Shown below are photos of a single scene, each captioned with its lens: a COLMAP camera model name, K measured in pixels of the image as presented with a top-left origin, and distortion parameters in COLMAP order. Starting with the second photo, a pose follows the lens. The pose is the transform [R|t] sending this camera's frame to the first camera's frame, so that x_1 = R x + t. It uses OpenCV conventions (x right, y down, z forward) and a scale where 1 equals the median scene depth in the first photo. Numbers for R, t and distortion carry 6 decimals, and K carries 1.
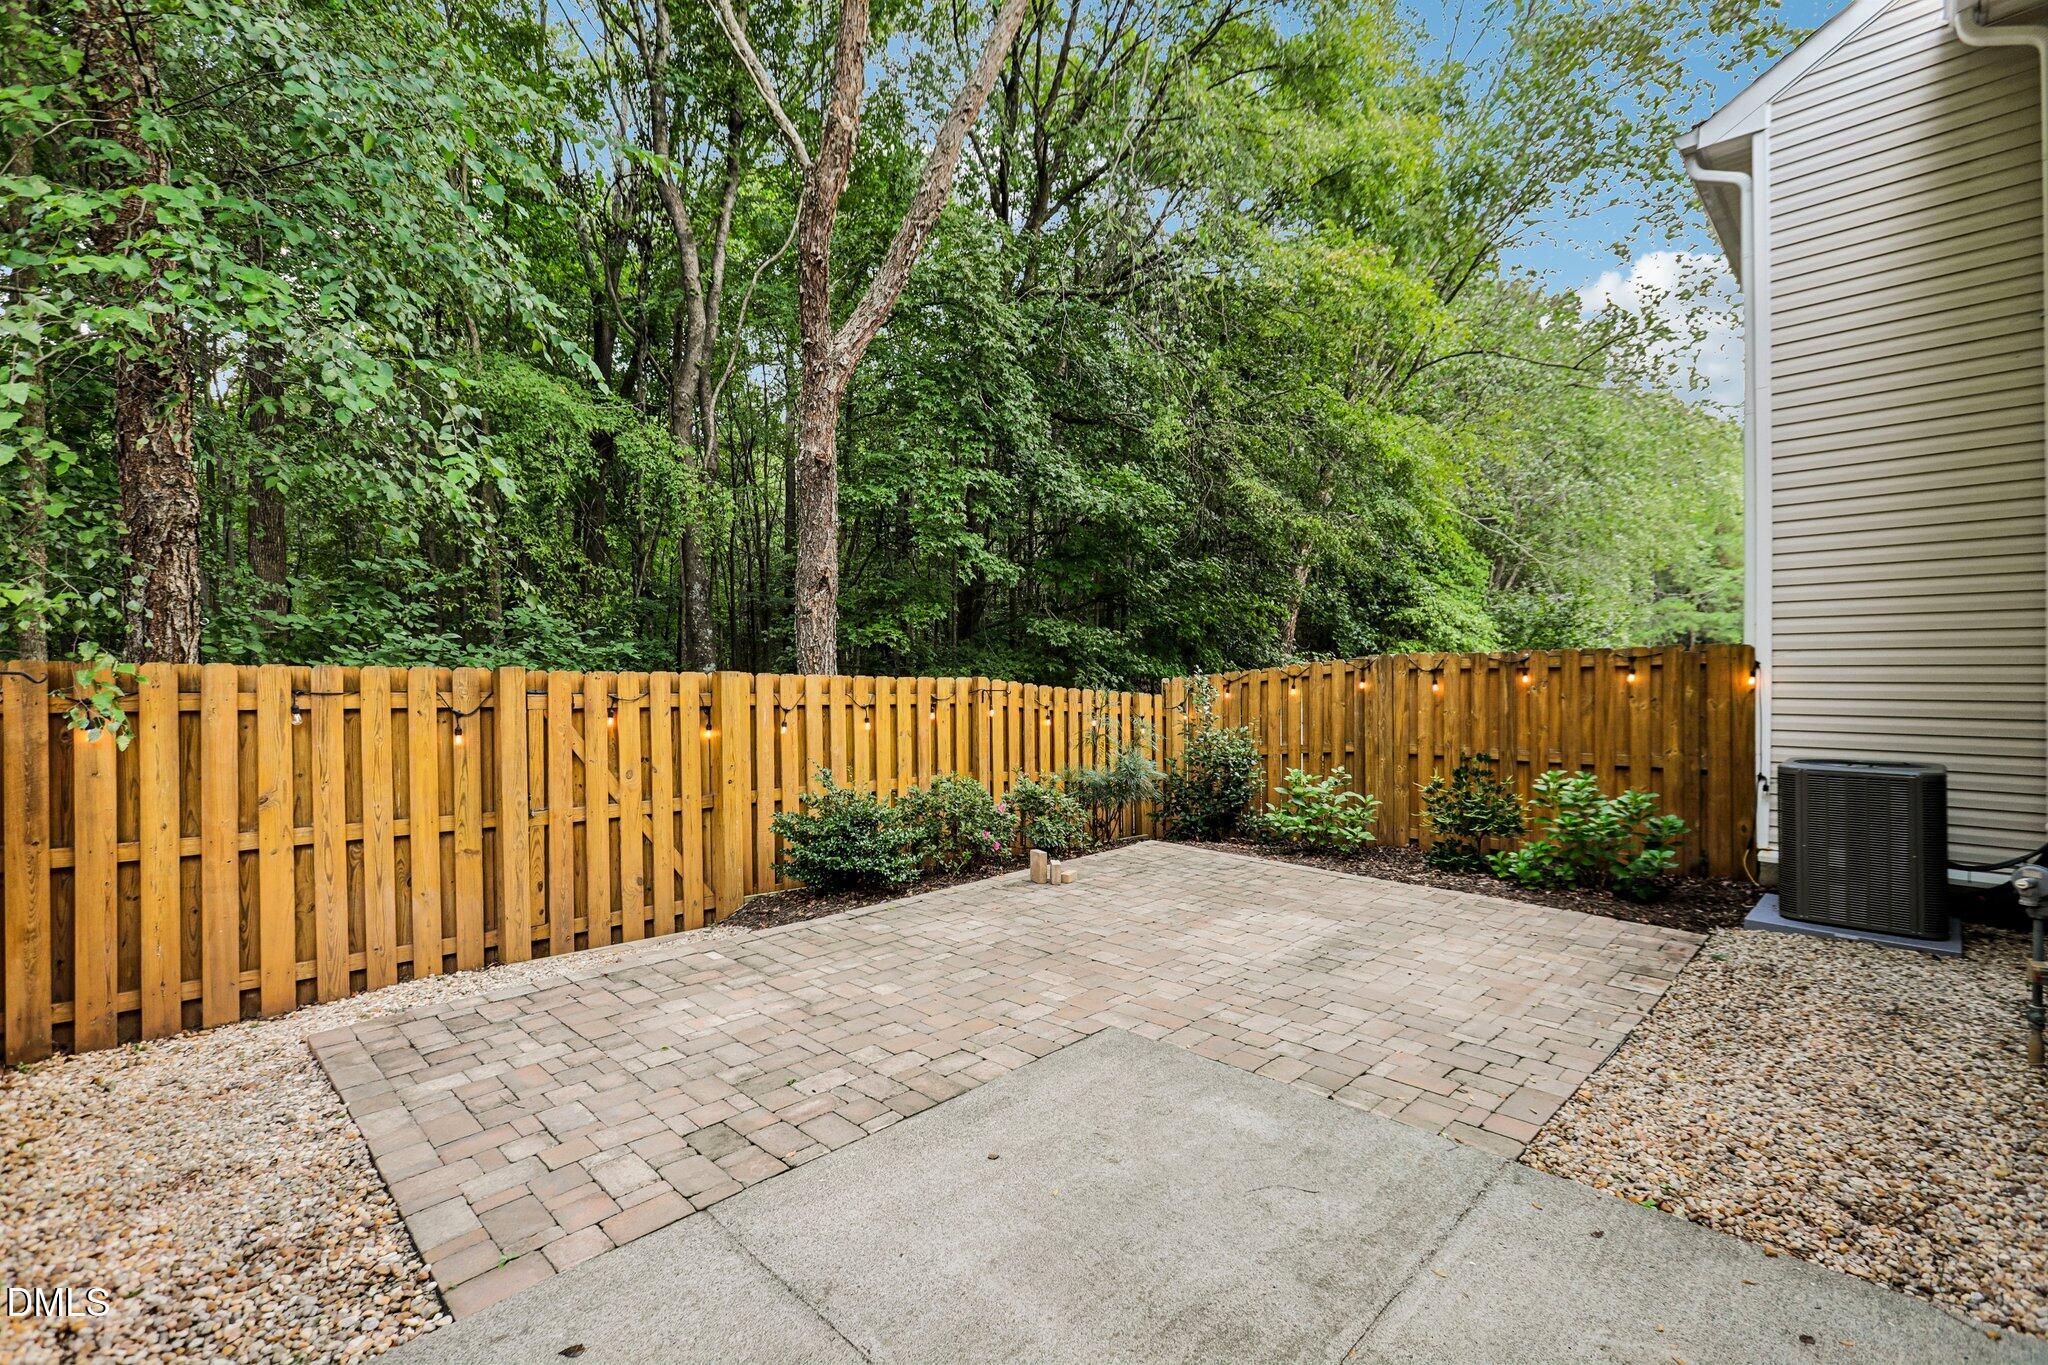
lens RADIAL K [[897.7, 0, 1009.7], [0, 897.7, 672.4], [0, 0, 1]] dist [-0.004488, 0.000019]
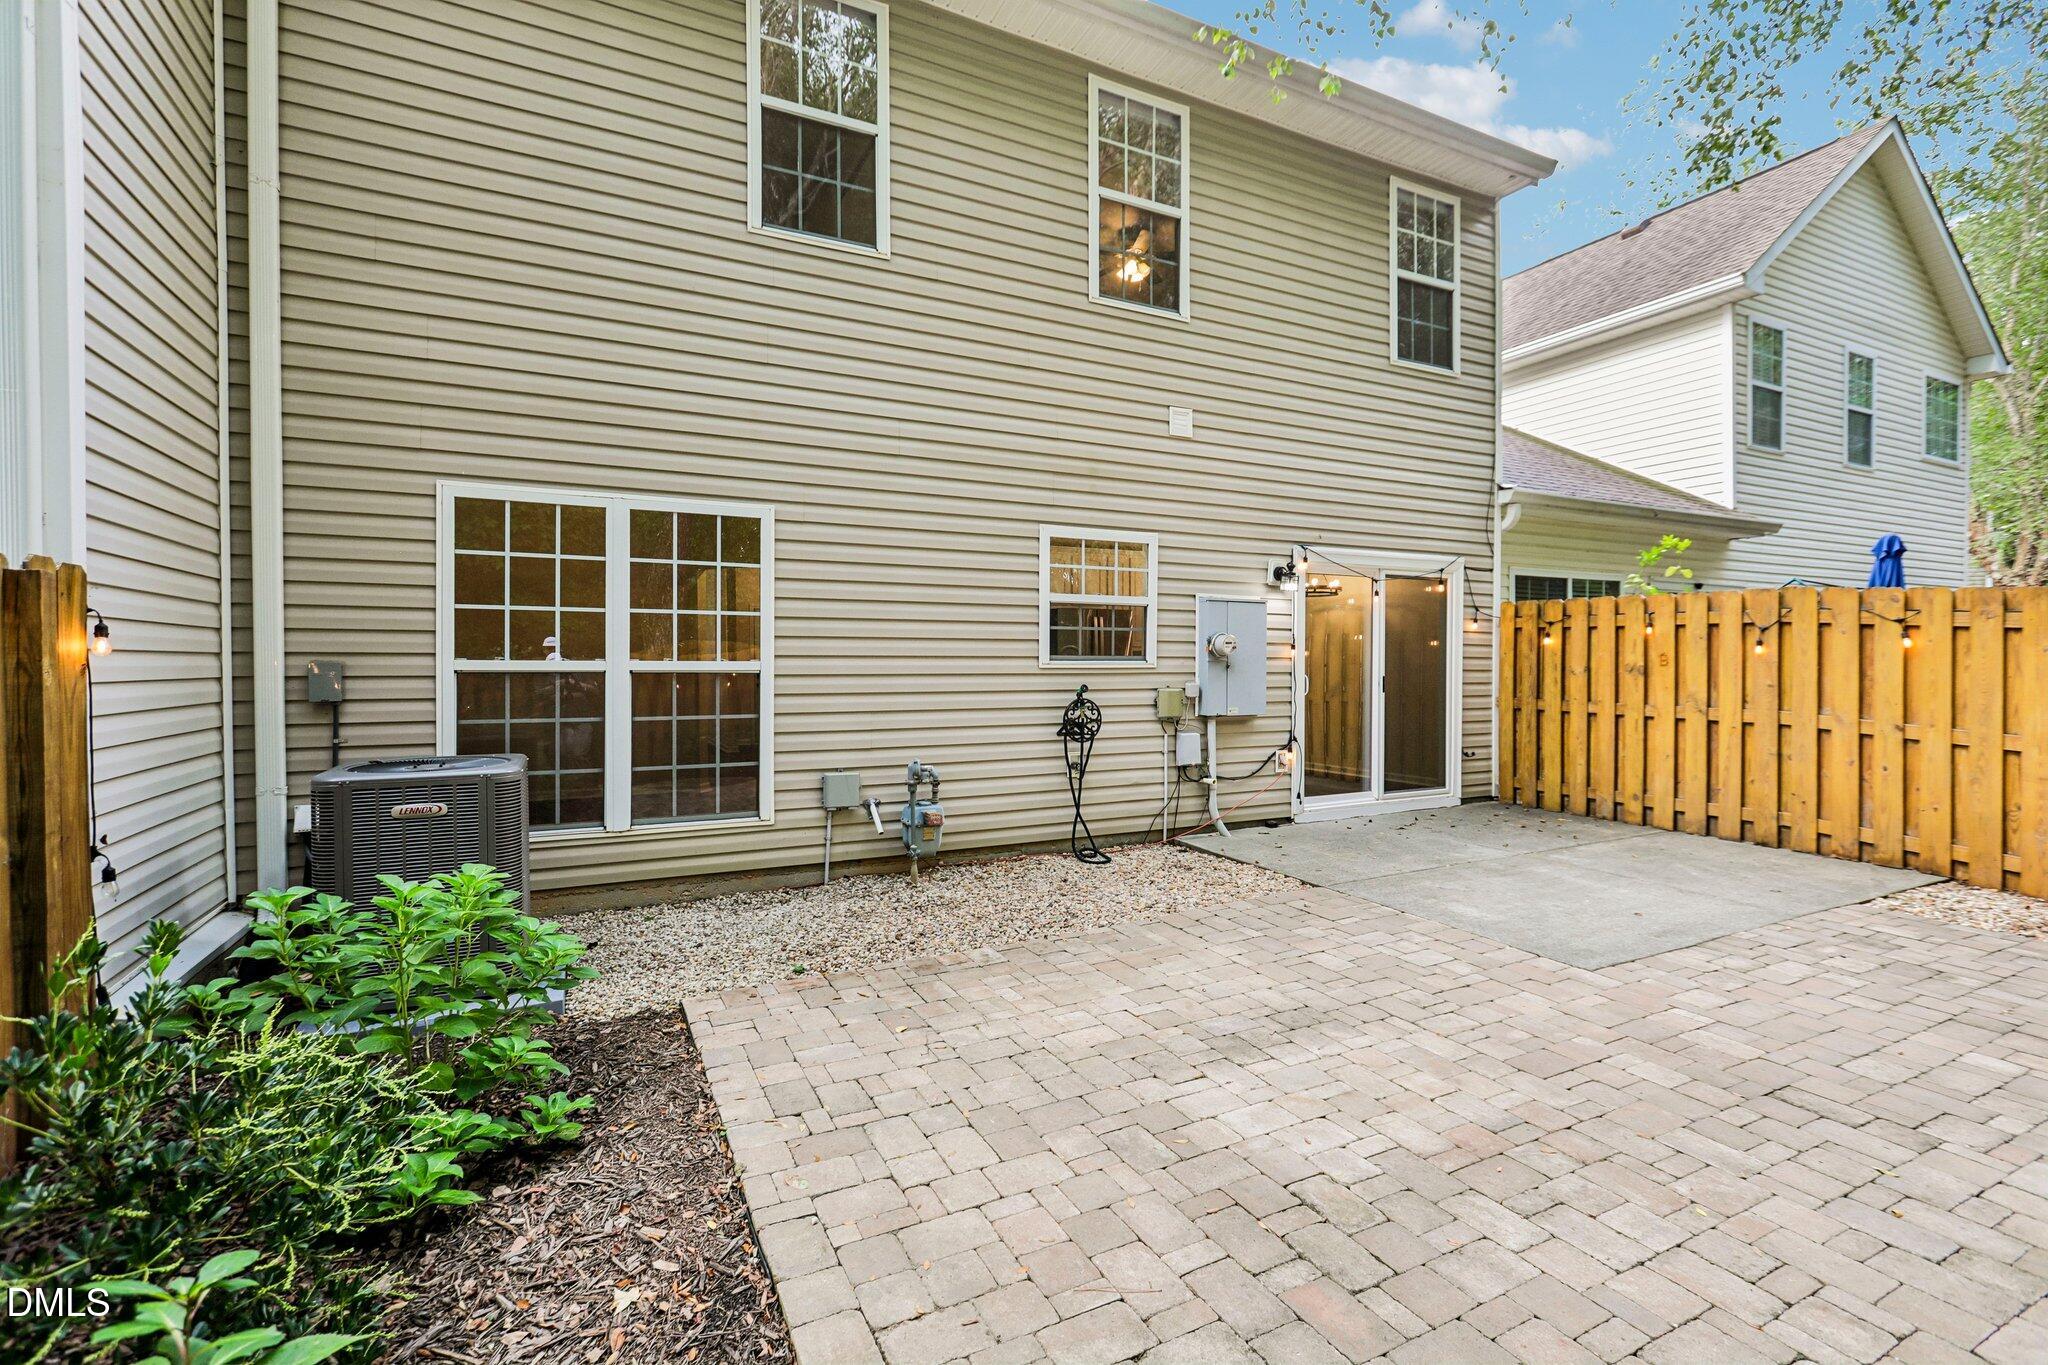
lens RADIAL K [[897.7, 0, 1009.7], [0, 897.7, 672.4], [0, 0, 1]] dist [-0.004488, 0.000019]
pose [[-0.949602, 0.003052, 0.313444, 0.356088], [0.005848, 0.999951, 0.007980, 0.036394], [-0.313404, 0.009411, -0.949573, 1.836637]]
